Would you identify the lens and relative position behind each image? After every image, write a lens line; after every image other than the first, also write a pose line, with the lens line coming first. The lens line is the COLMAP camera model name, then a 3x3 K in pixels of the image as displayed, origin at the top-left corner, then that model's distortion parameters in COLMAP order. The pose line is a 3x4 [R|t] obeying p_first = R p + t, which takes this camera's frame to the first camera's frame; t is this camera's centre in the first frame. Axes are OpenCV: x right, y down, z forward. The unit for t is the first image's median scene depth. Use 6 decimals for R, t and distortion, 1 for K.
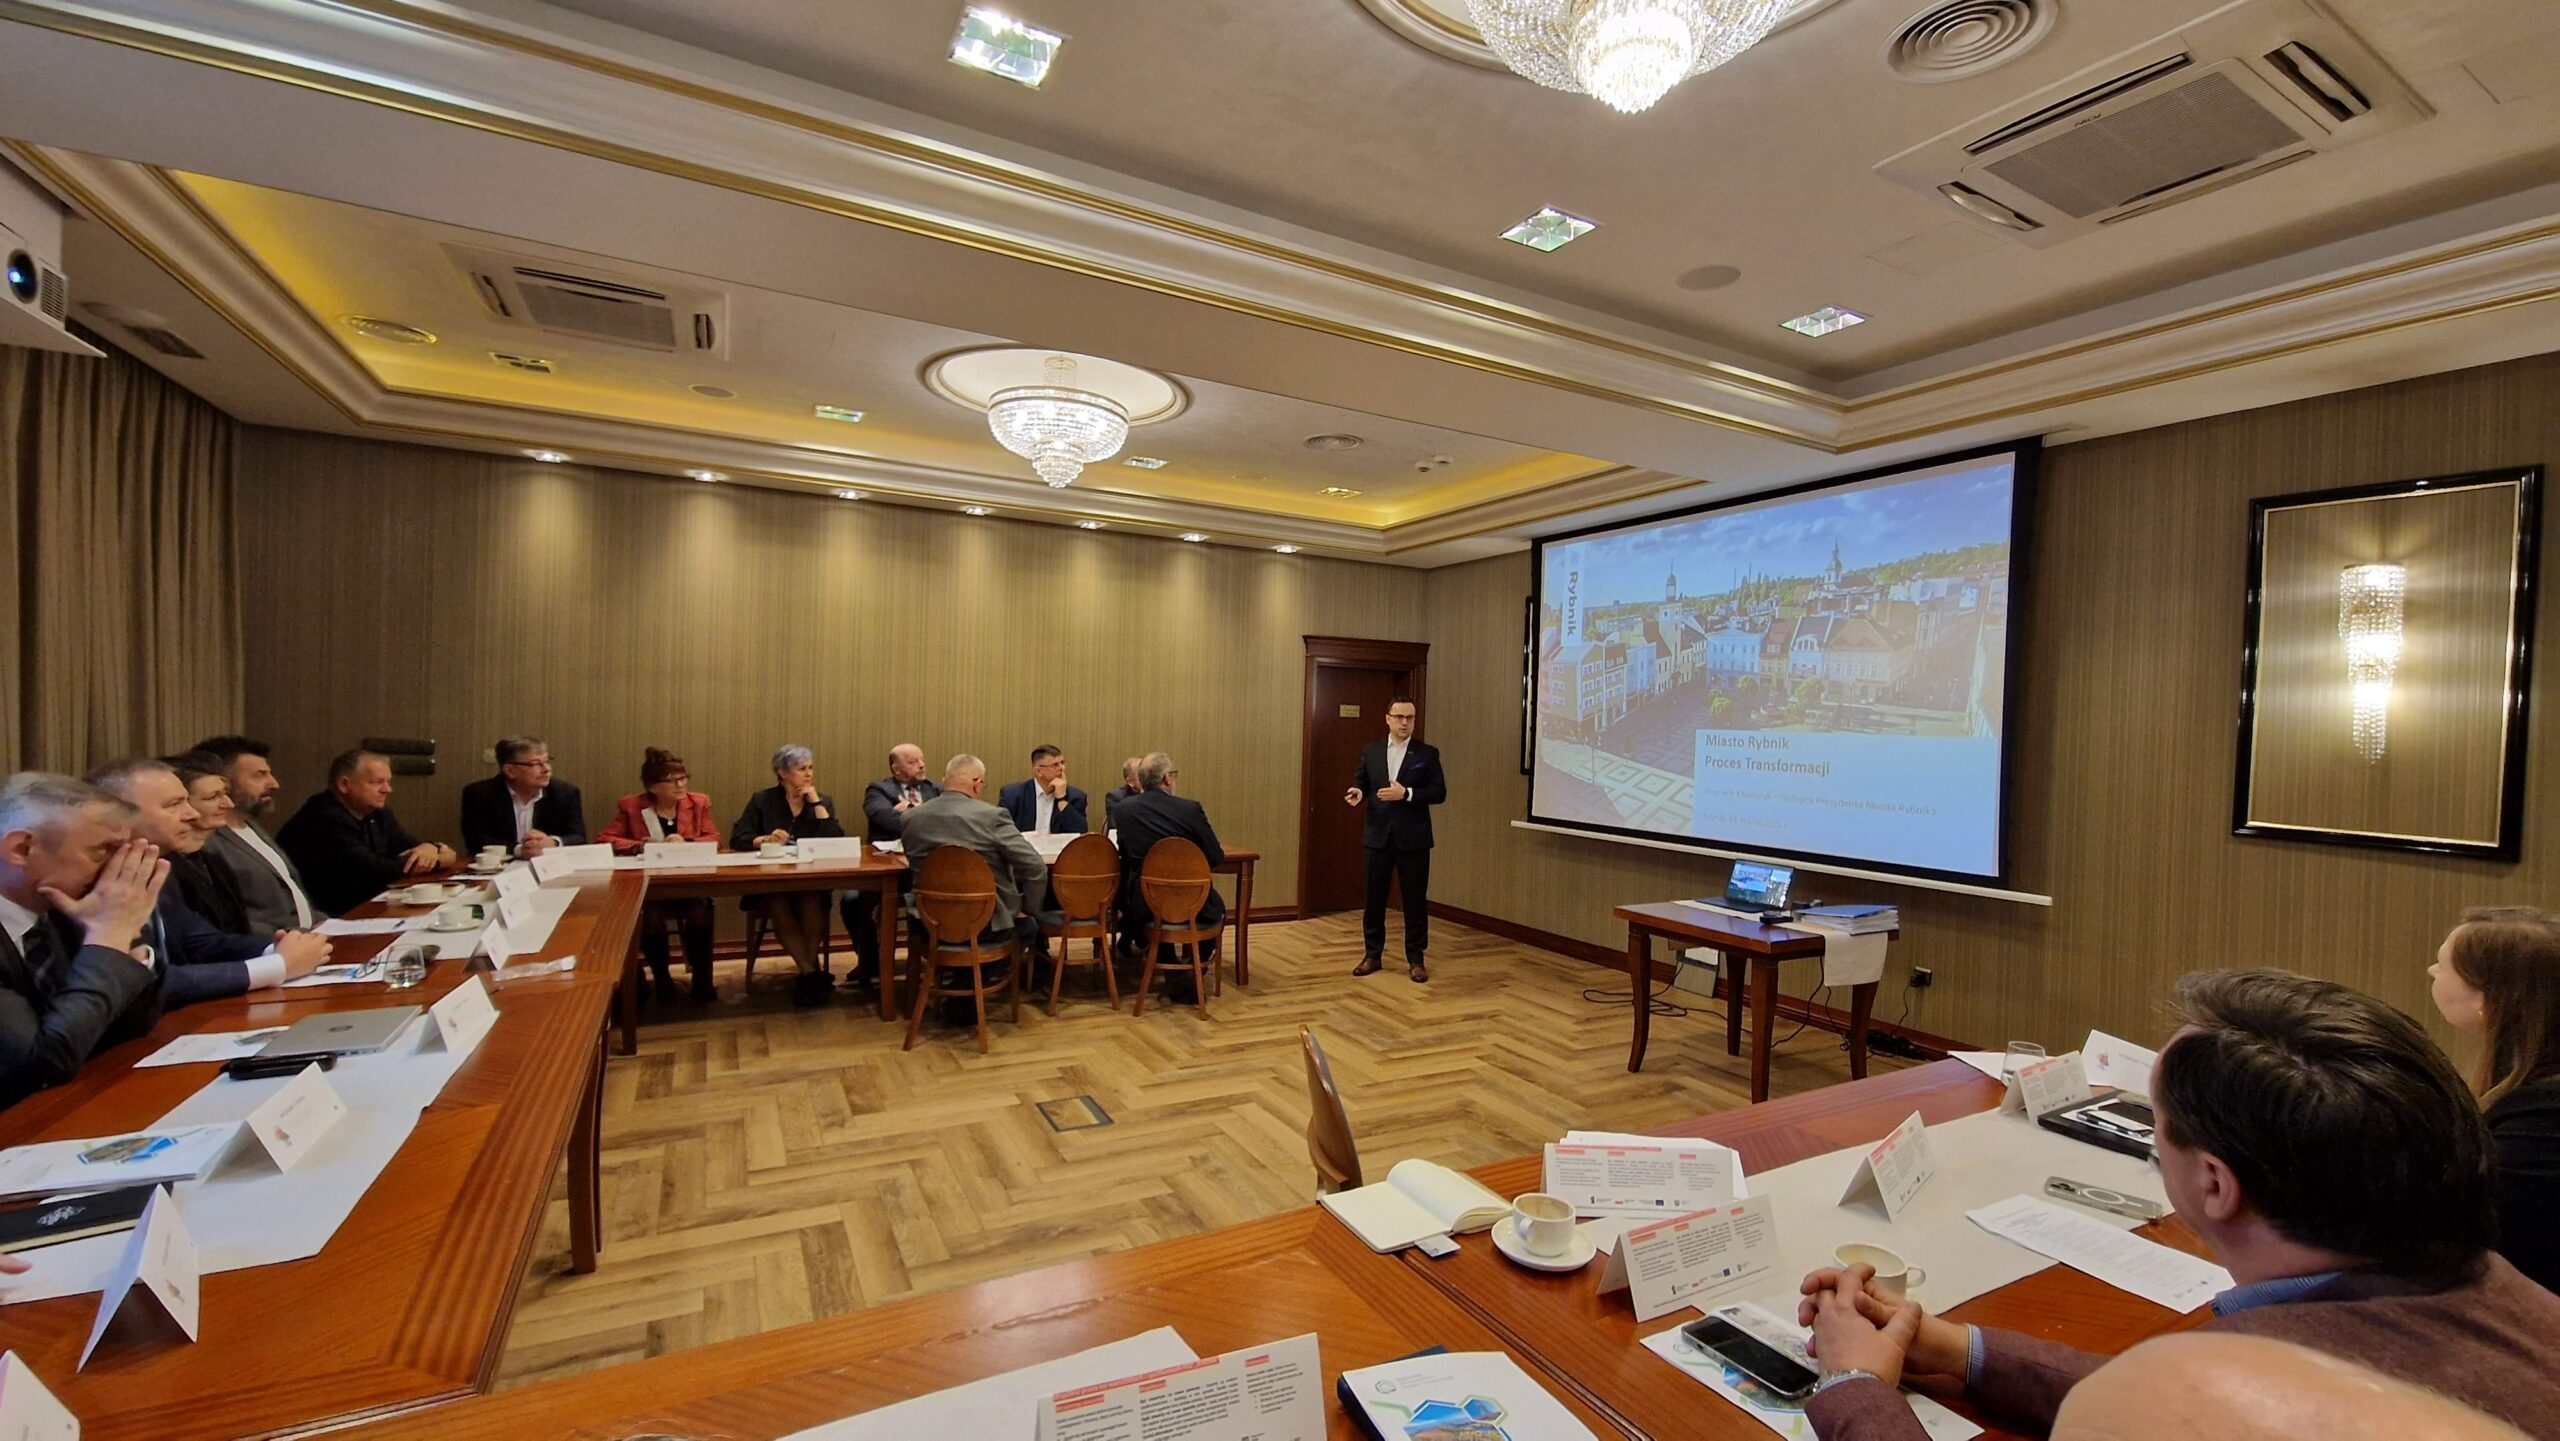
lens RADIAL K [[1046.9, 0, 1280.0], [0, 1046.9, 720.5], [0, 0, 1]] dist [0.001968, -0.000043]
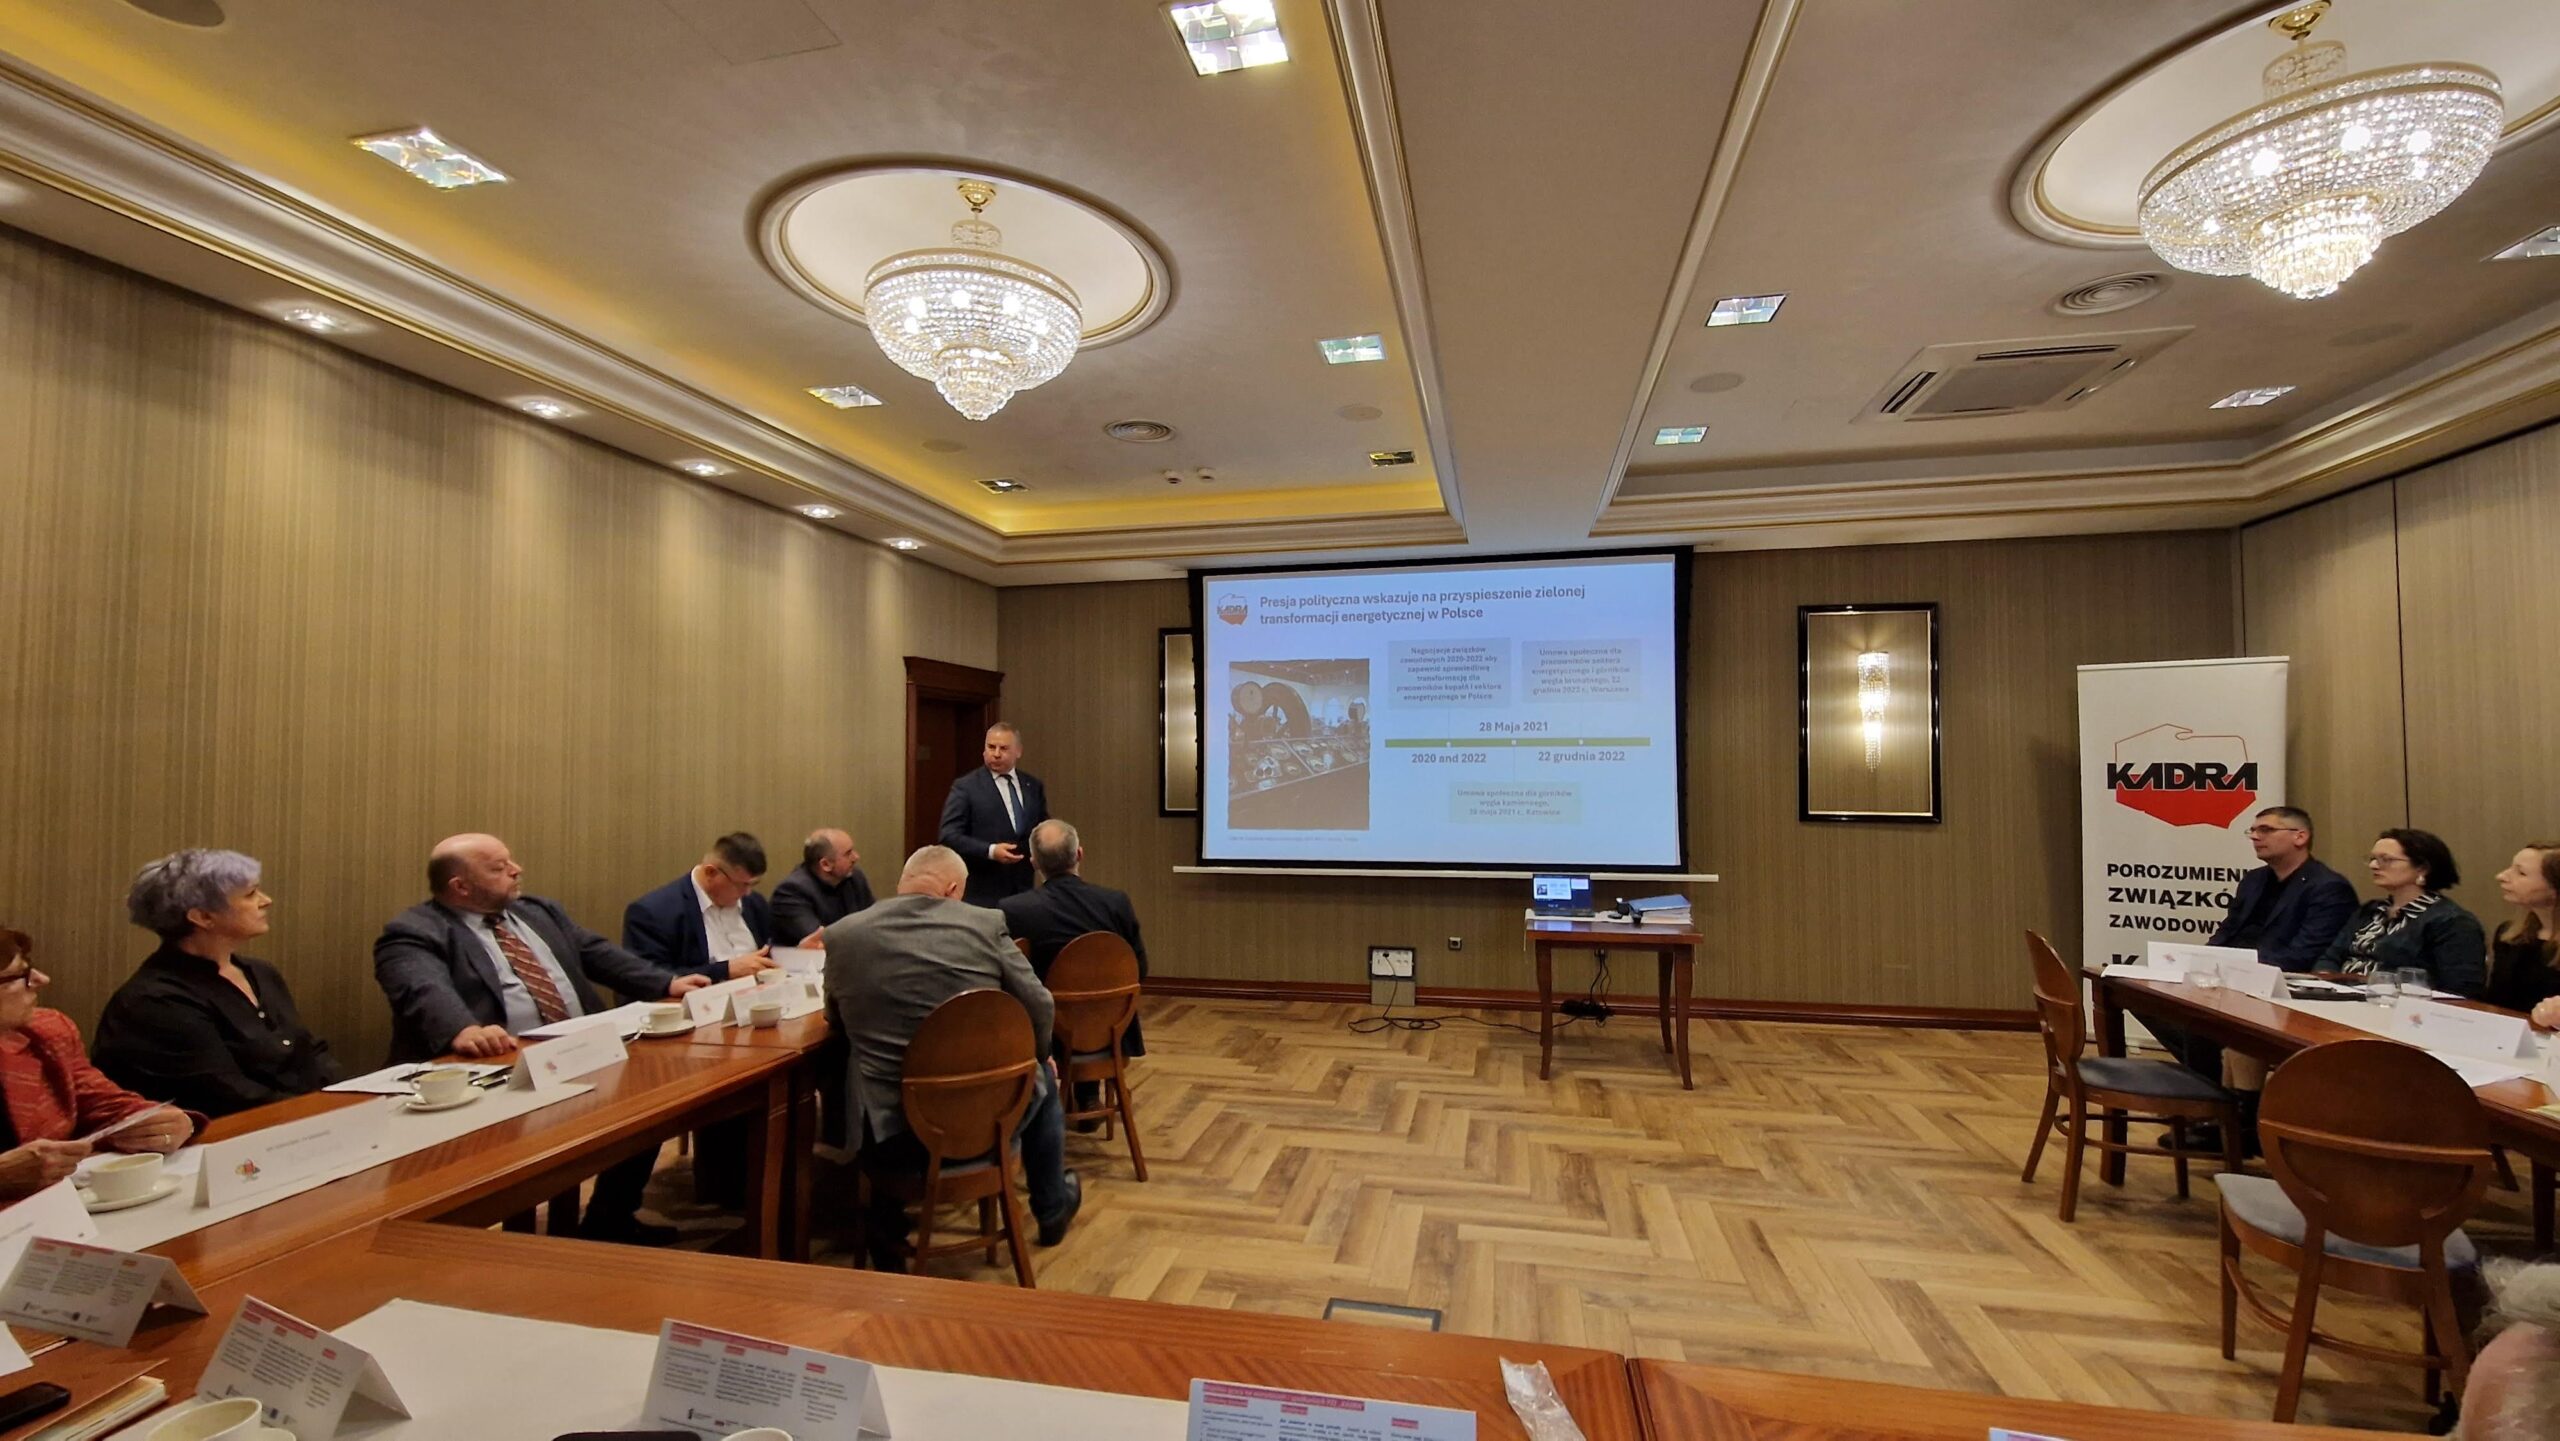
lens RADIAL K [[1044.7, 0, 1276.7], [0, 1044.7, 735.3], [0, 0, 1]] dist [-0.002119, -0.000535]
pose [[0.657393, -0.006860, 0.753517, -0.548558], [0.021902, 0.999710, -0.010007, -0.013364], [-0.753230, 0.023082, 0.657352, 0.409408]]
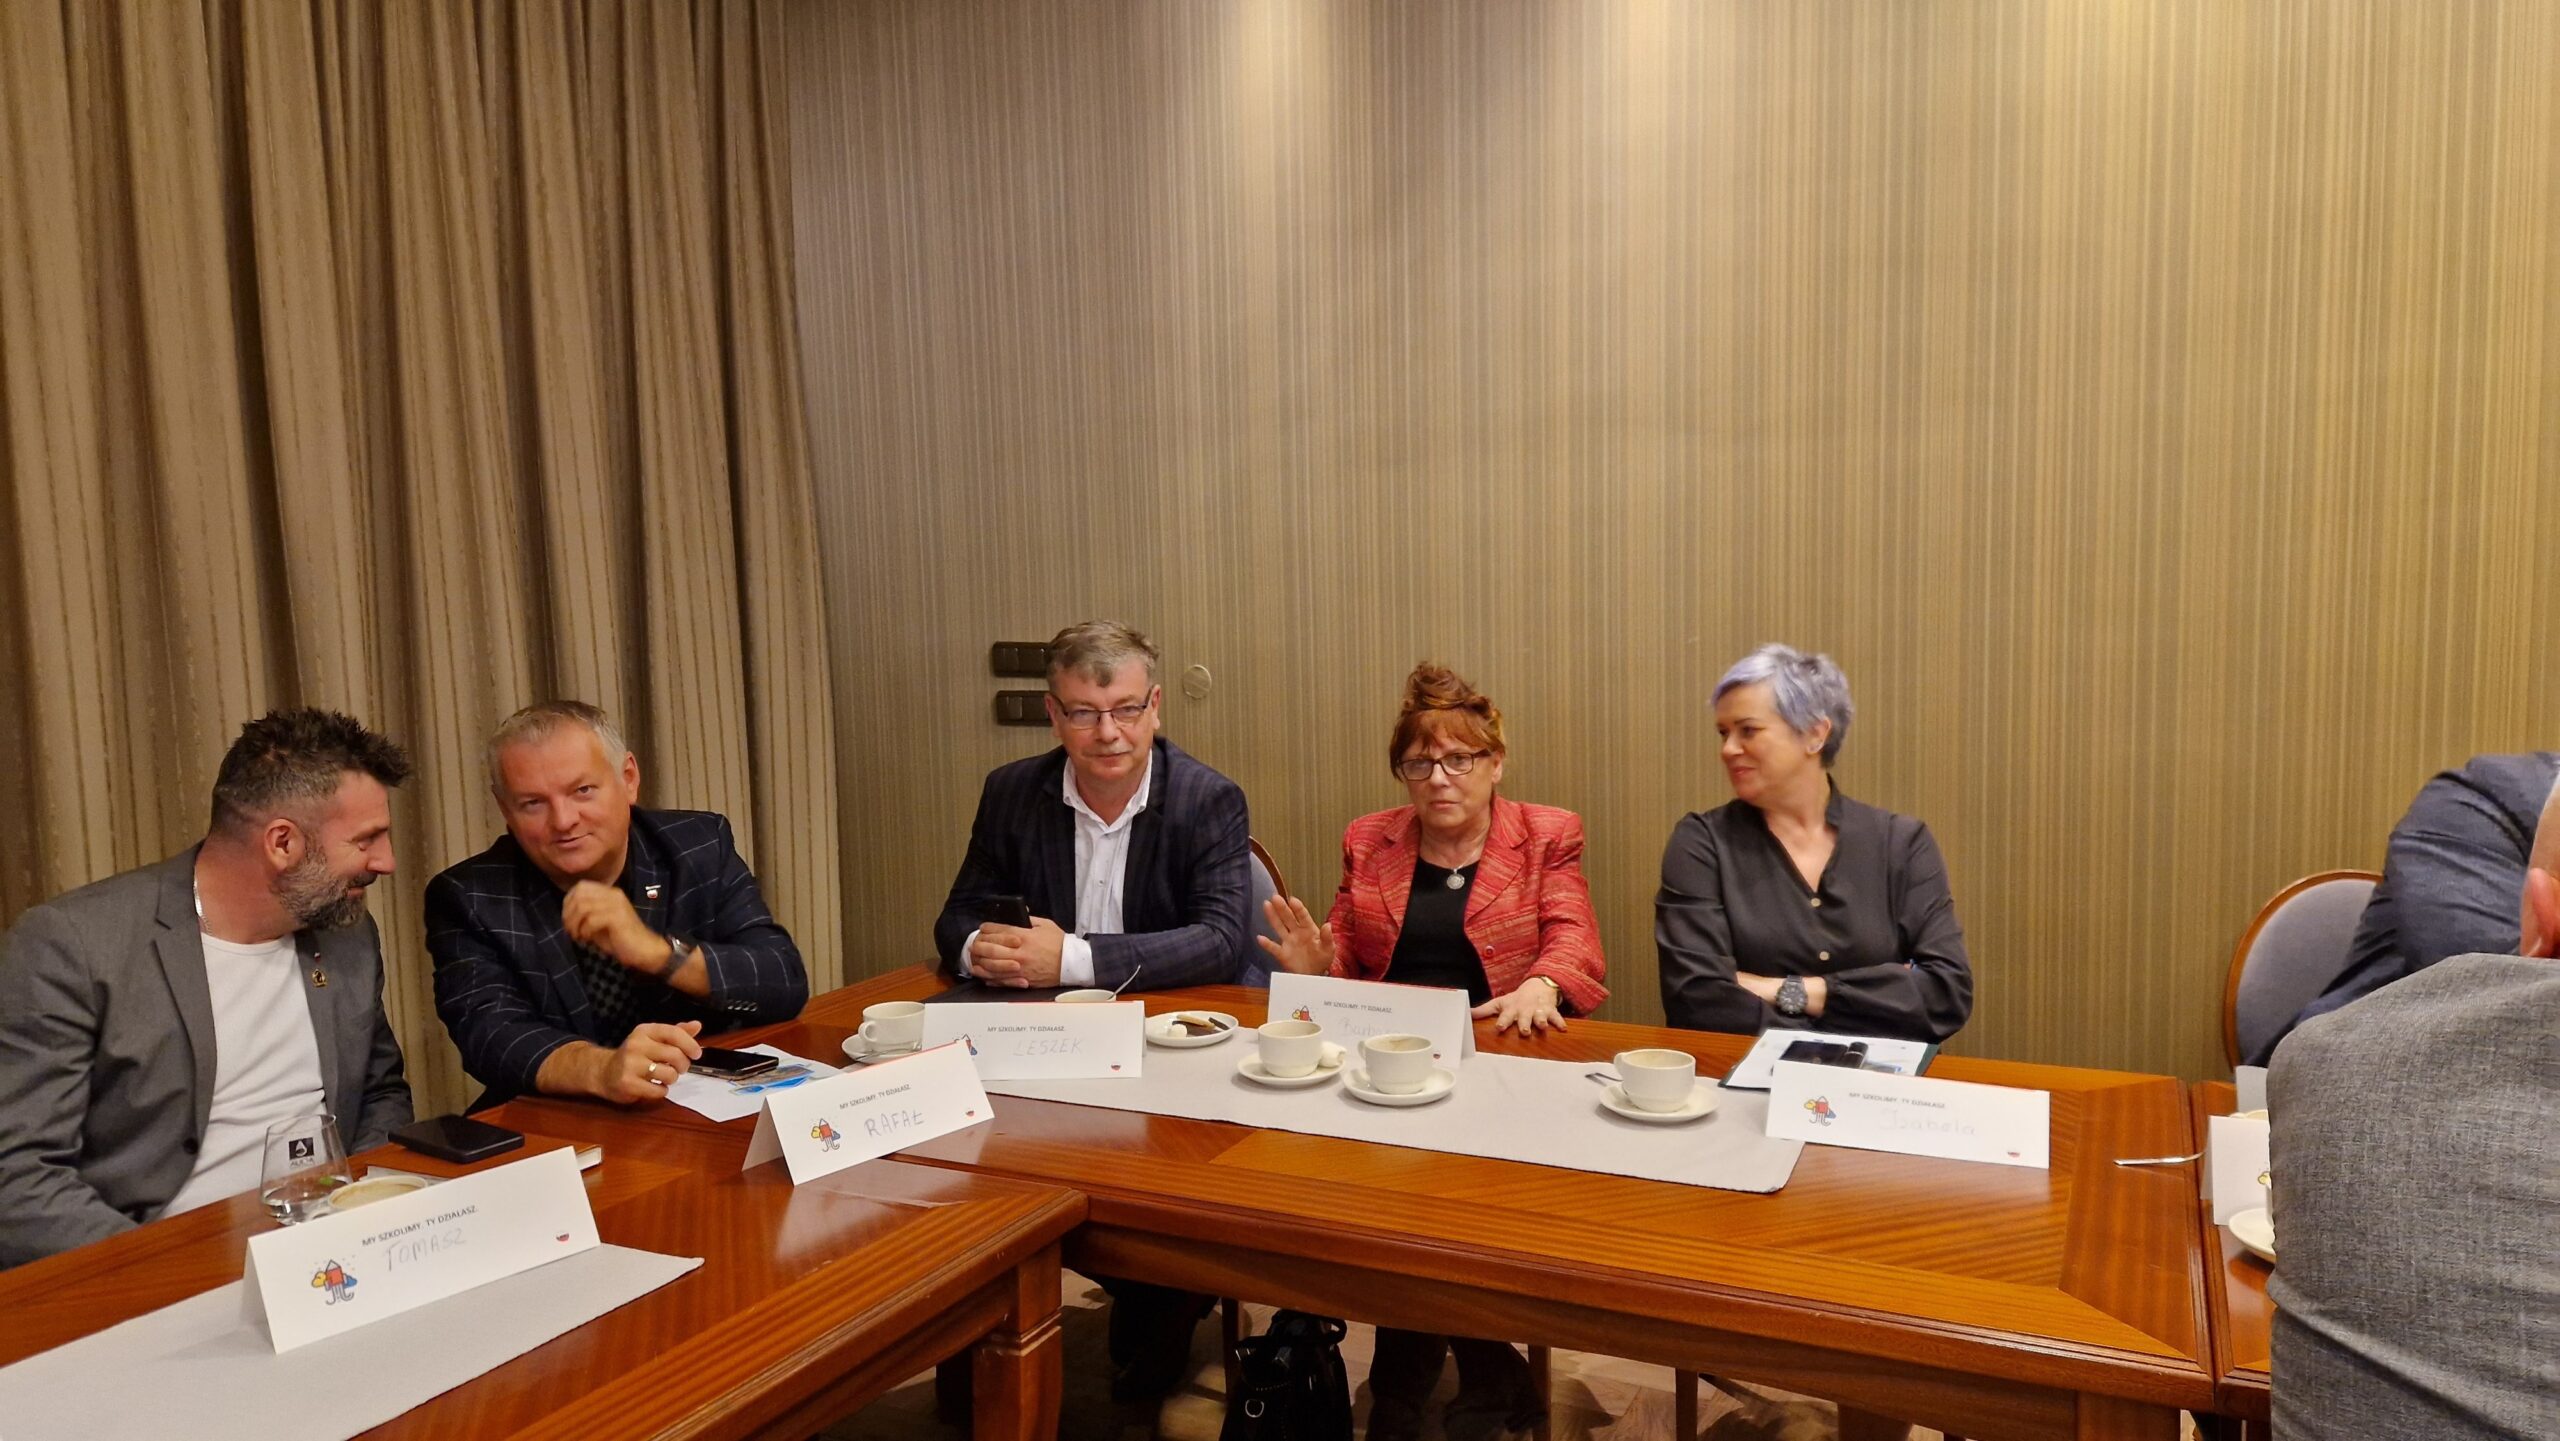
lens RADIAL K [[1705.9, 0, 1267.1], [0, 1705.9, 713.4], [0, 0, 1]] dist [0.099484, -0.092659]
pose [[0.561296, 0.019424, -0.827387, -0.202504], [0.049738, 0.997126, 0.057151, 0.010700], [0.826119, -0.073231, 0.558717, 0.664408]]
